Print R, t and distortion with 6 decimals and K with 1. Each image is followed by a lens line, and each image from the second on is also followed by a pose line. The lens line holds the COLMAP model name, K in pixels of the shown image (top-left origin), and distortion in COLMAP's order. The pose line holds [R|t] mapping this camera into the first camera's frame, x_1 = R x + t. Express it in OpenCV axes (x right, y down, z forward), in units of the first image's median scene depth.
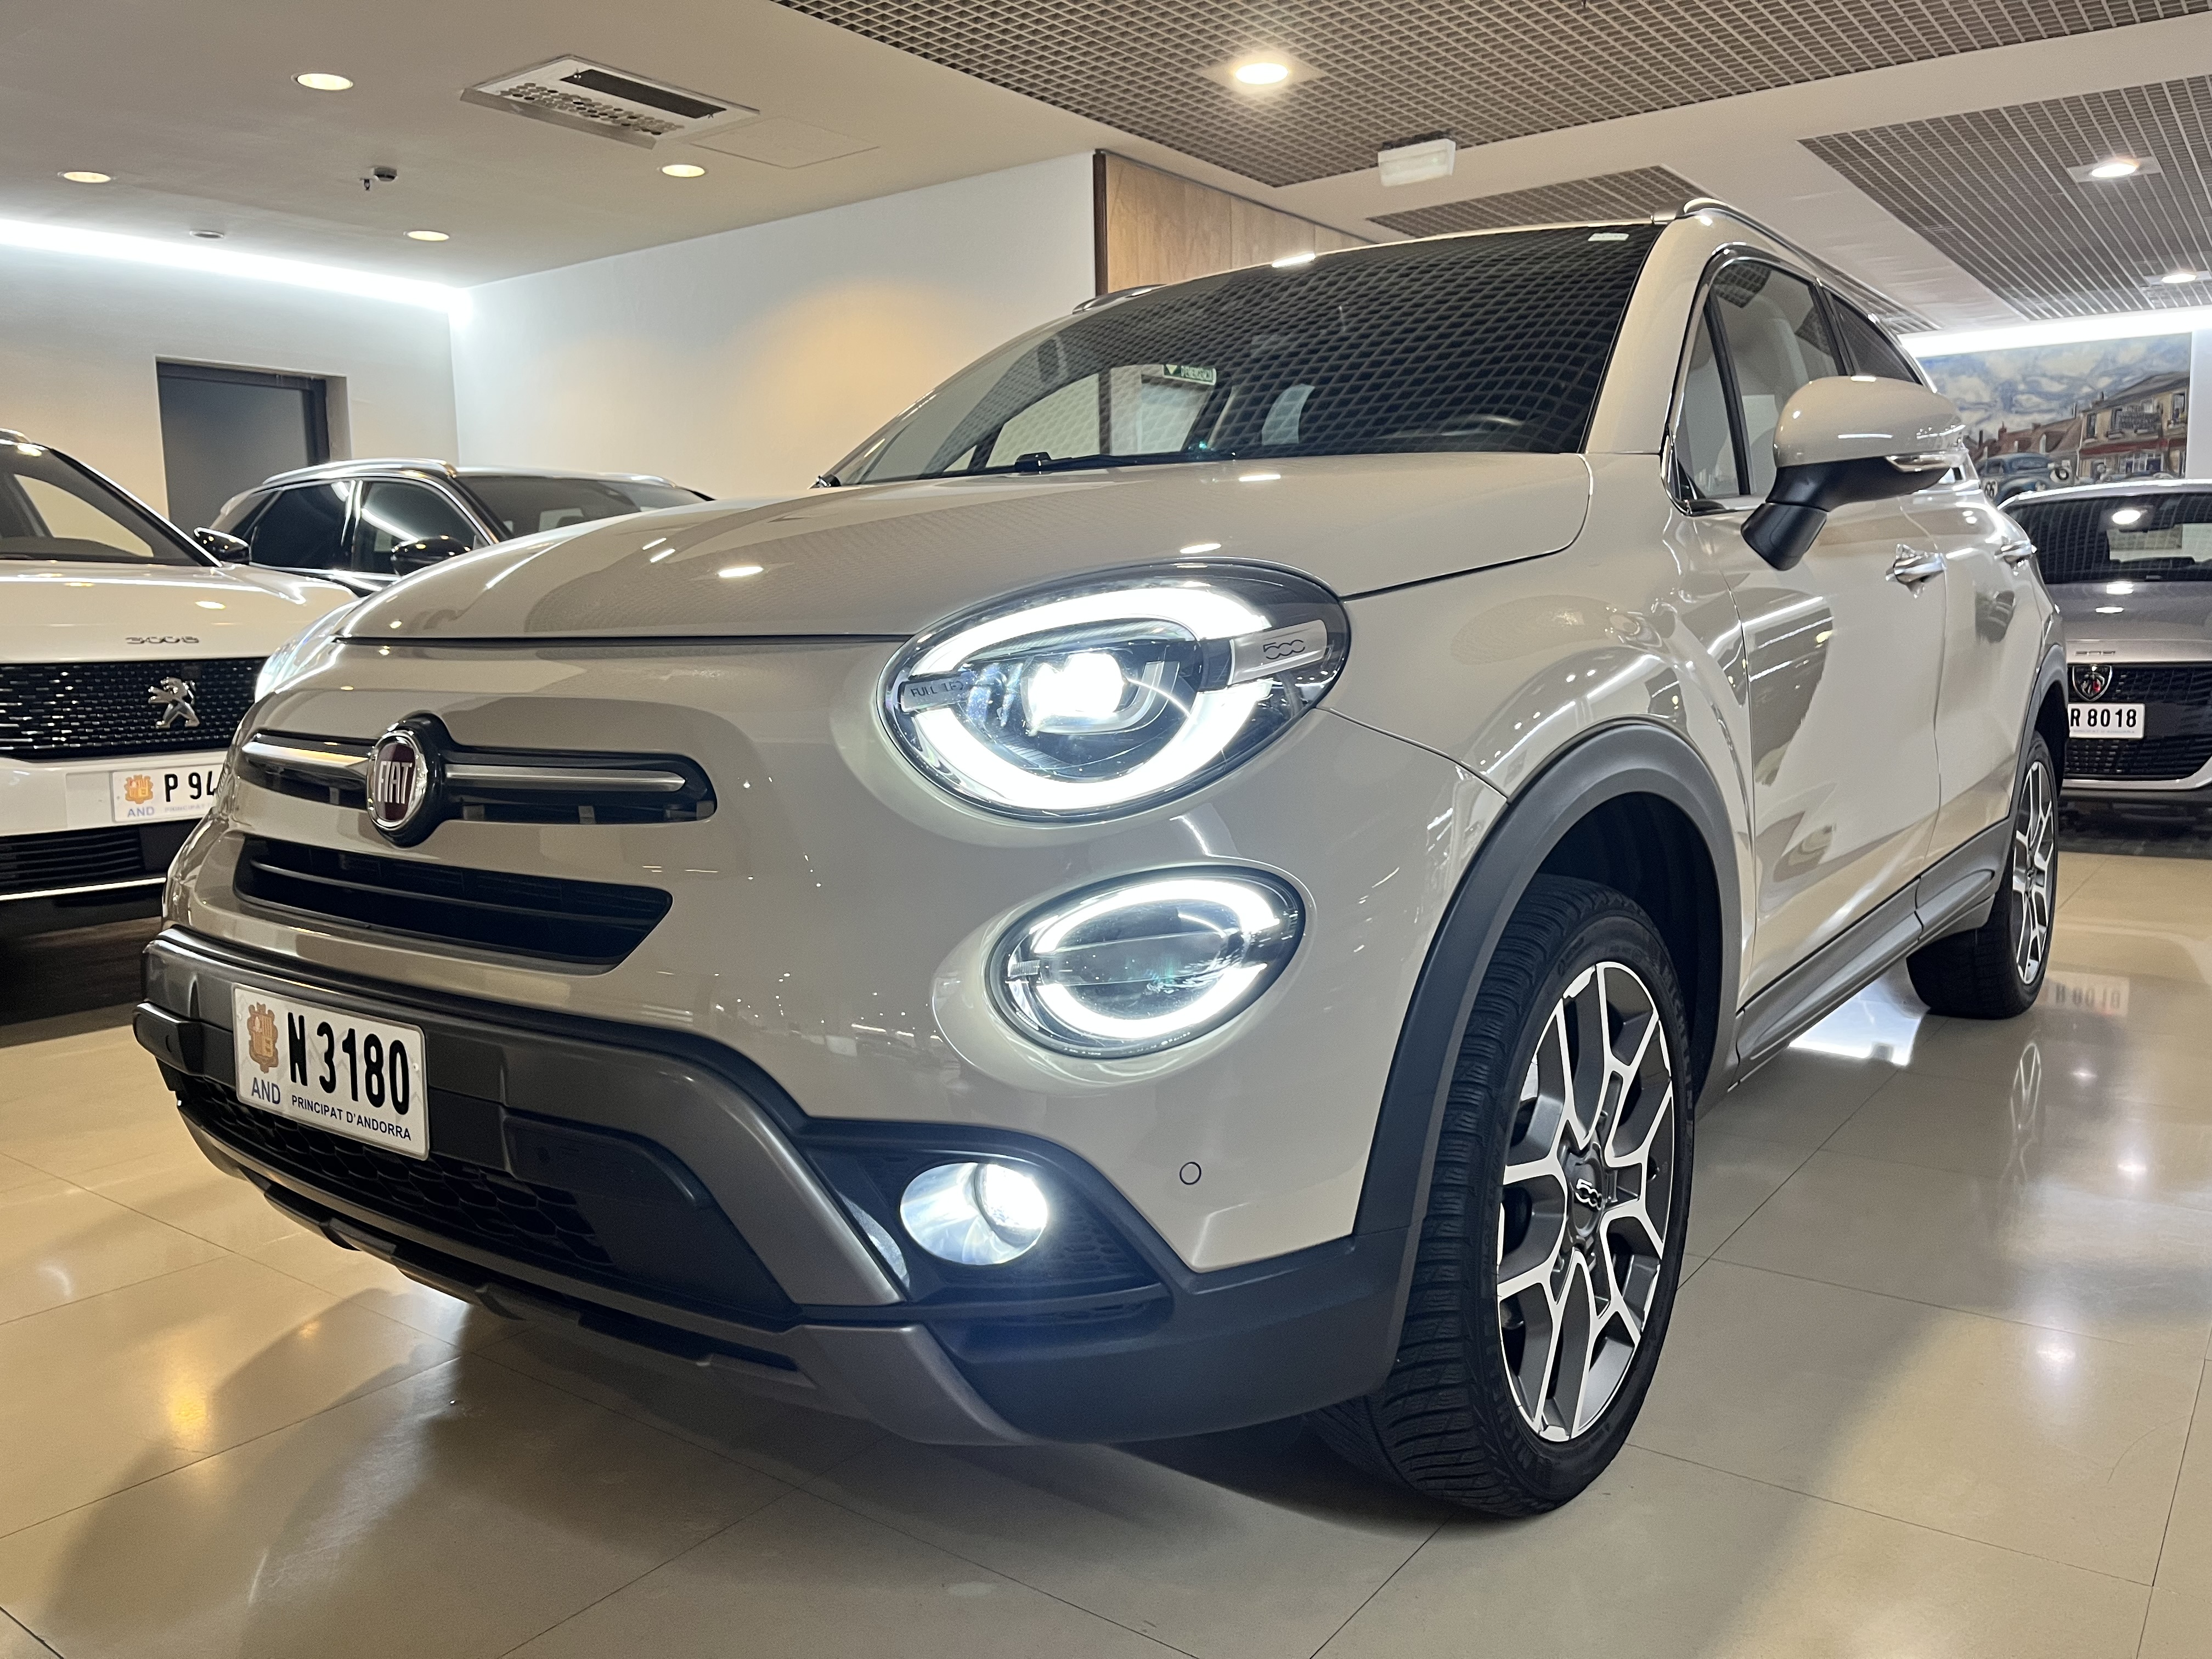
lens RADIAL K [[1681.0, 0, 1103.9], [0, 1681.0, 831.2], [0, 0, 1]] dist [0.077329, -0.108896]
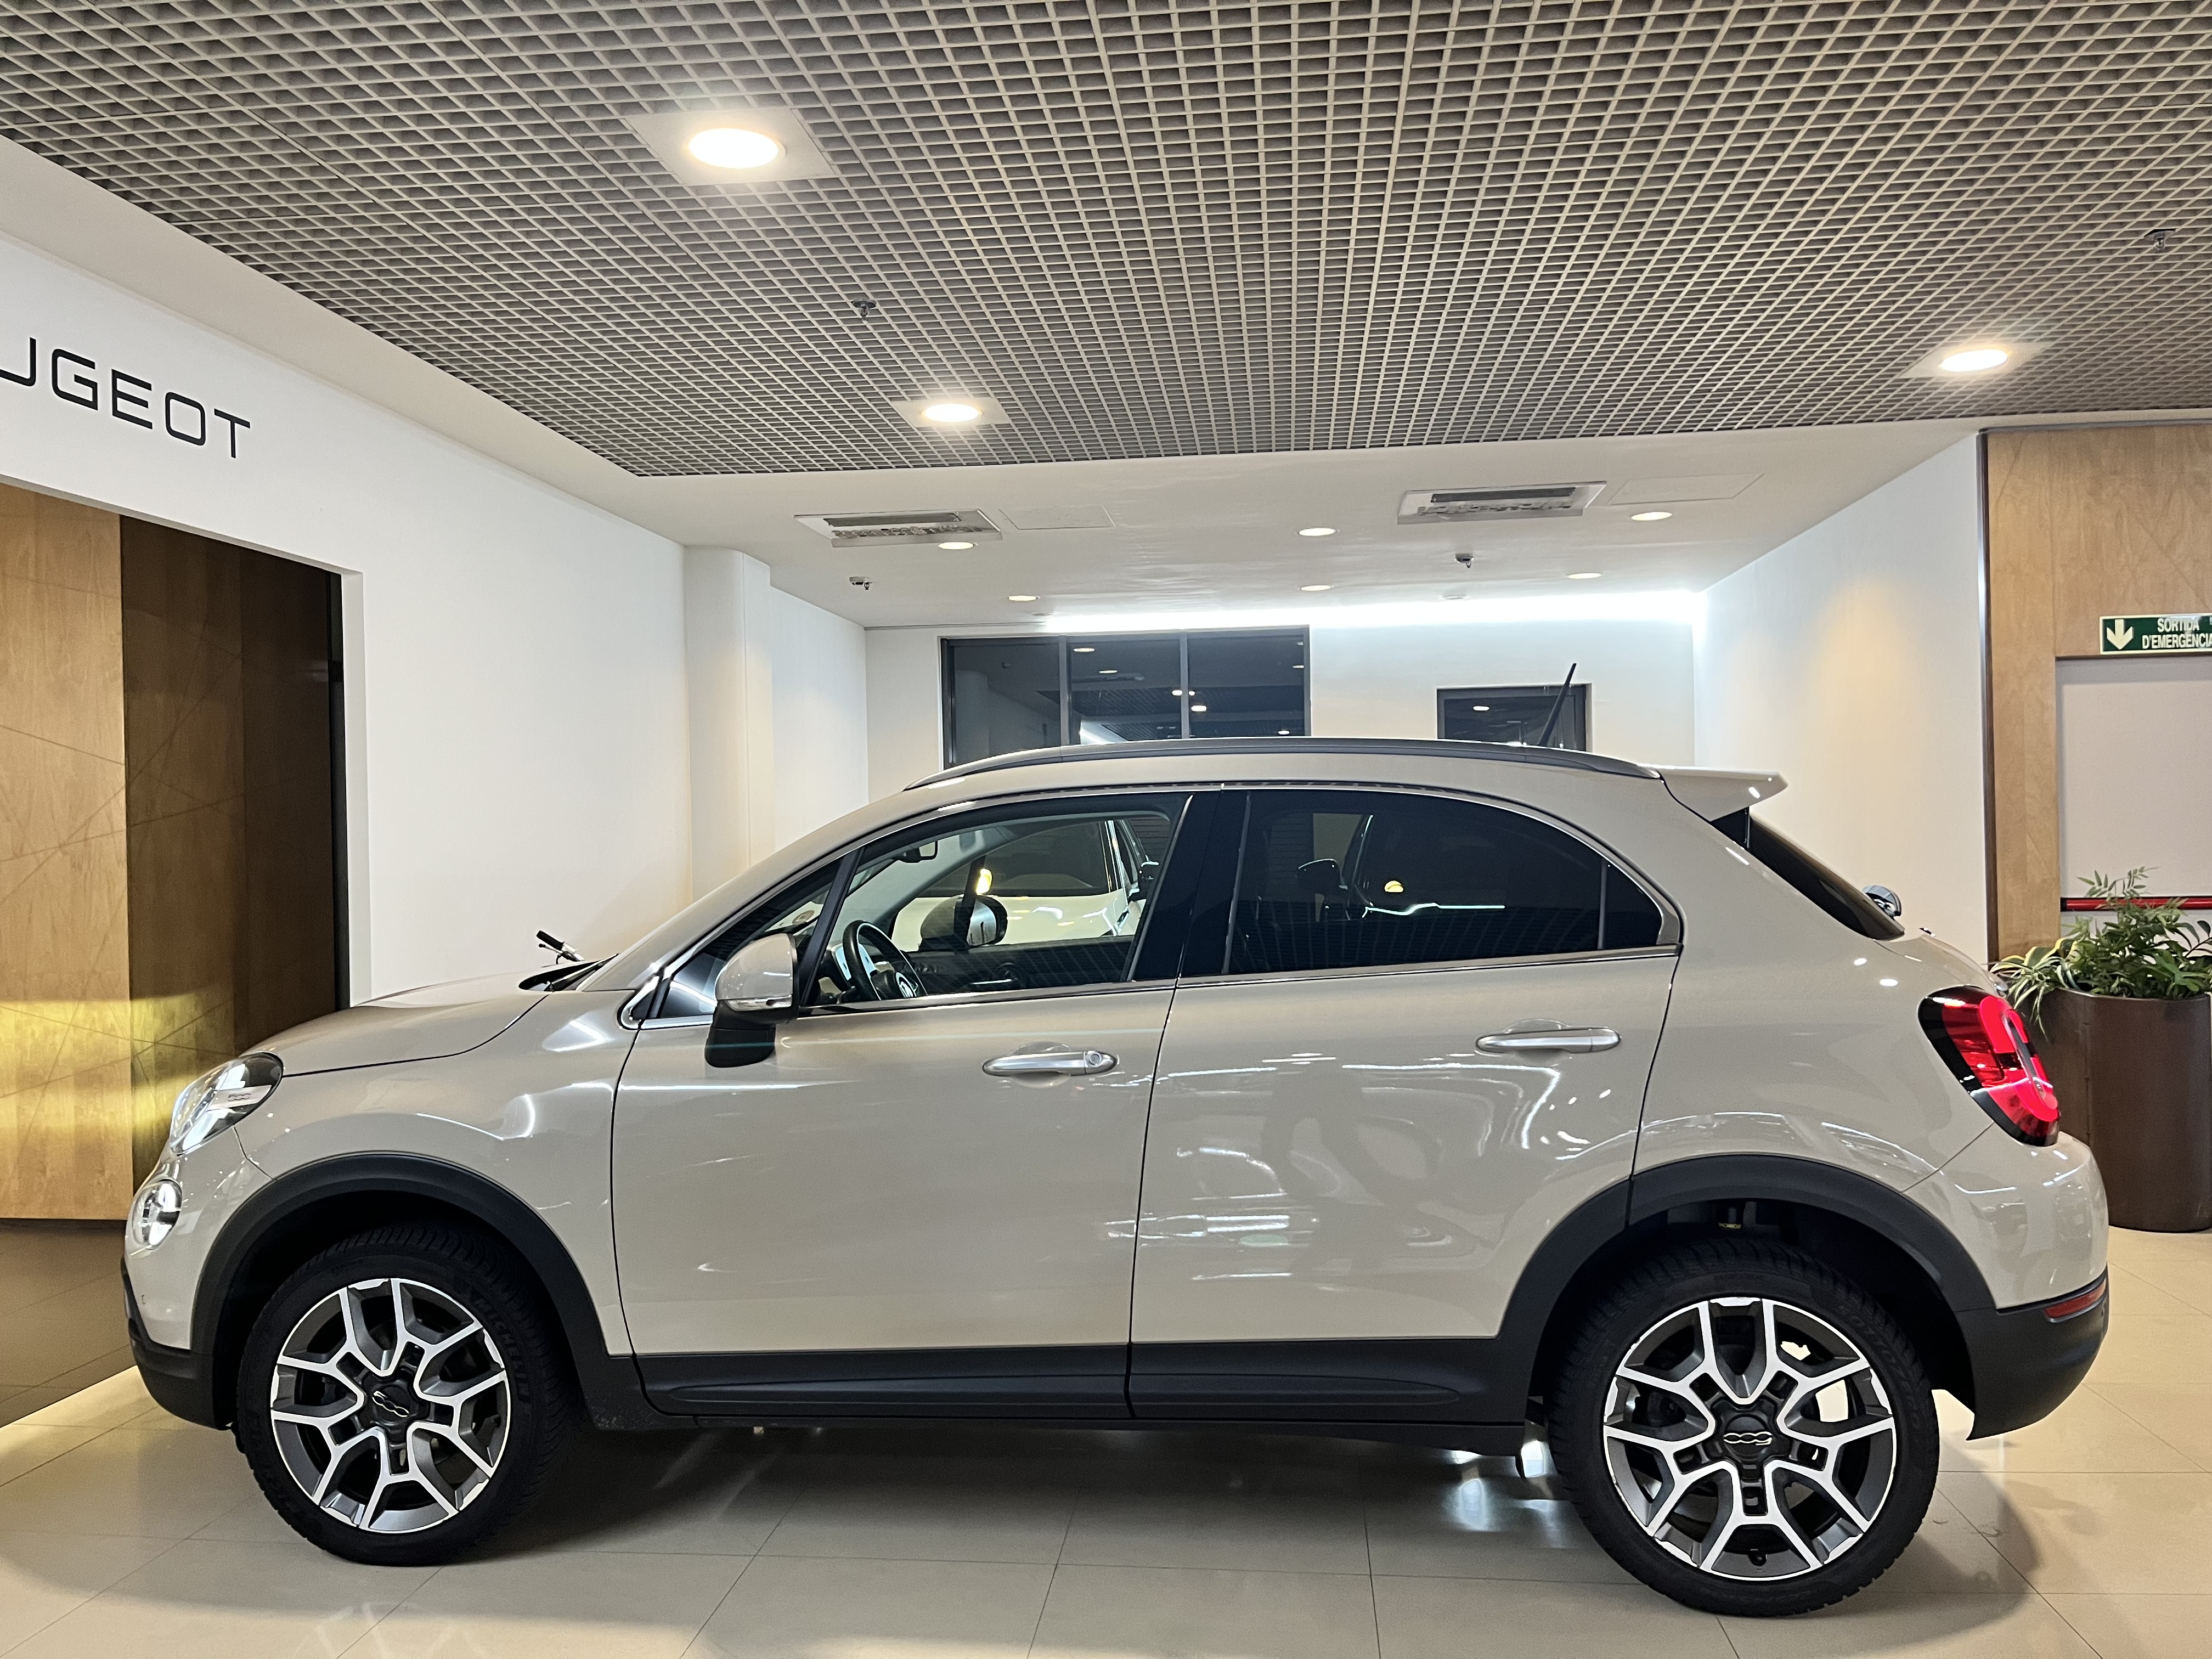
lens RADIAL K [[1681.0, 0, 1101.5], [0, 1681.0, 822.0], [0, 0, 1]] dist [0.077329, -0.108896]
pose [[0.515681, 0.001429, -0.856779, 0.542290], [-0.098076, 0.993524, -0.057373, -0.092716], [0.851148, 0.113616, 0.512482, 0.148336]]
